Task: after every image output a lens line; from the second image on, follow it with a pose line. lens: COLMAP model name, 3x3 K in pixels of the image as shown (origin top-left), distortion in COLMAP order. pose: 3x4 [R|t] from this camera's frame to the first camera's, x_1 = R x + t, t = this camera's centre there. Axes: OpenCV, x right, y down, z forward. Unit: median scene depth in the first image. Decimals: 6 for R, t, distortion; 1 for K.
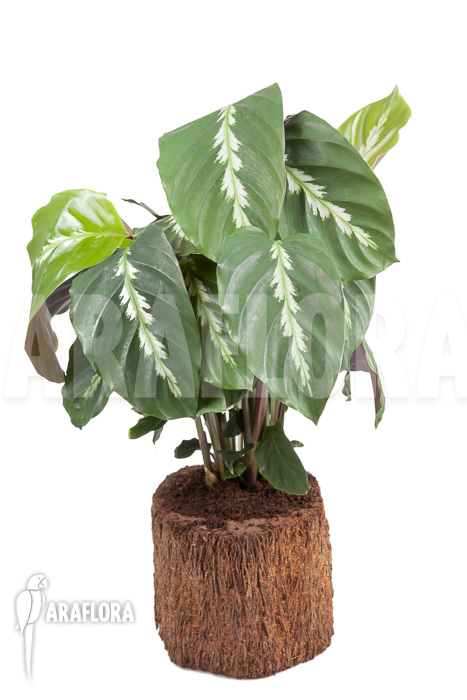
lens RADIAL K [[1318.9, 0, 232.1], [0, 1318.9, 396.0], [0, 0, 1]] dist [0.278010, -0.103377]
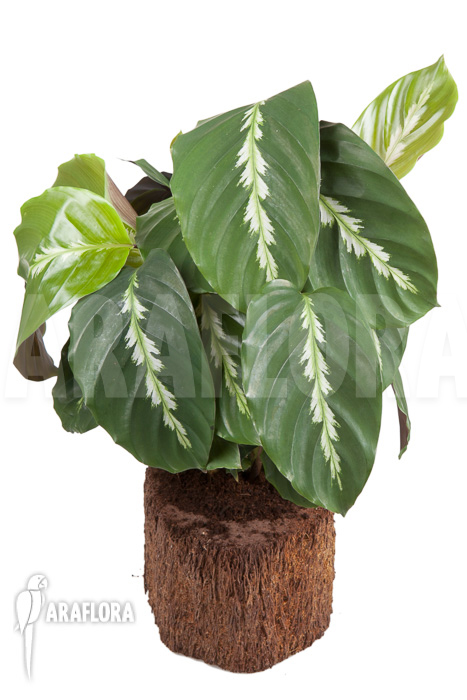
lens RADIAL K [[1349.4, 0, 233.5], [0, 1349.4, 350.0], [0, 0, 1]] dist [0.213770, 0.025123]
pose [[0.998698, 0.028857, 0.042078, -0.049626], [-0.037753, 0.972704, 0.228958, -0.273173], [-0.034323, -0.230249, 0.972526, 0.112563]]
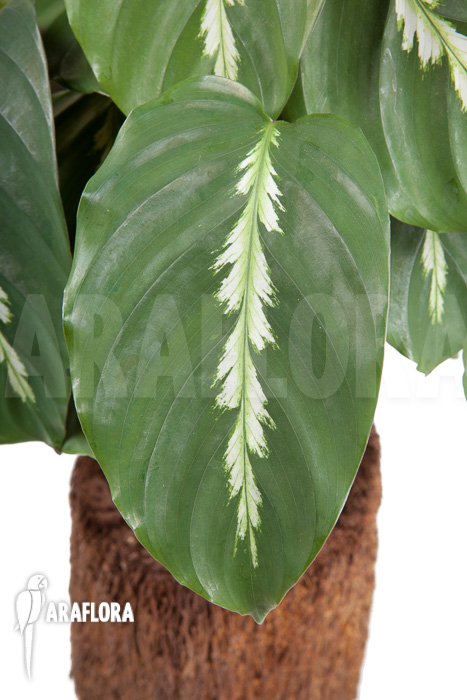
lens RADIAL K [[1292.9, 0, 233.5], [0, 1292.9, 350.0], [0, 0, 1]] dist [0.410541, 0.016895]
pose [[0.968092, 0.212153, -0.133376, 0.083911], [-0.162069, 0.935998, 0.312475, -0.166801], [0.191132, -0.280888, 0.940516, 0.581959]]
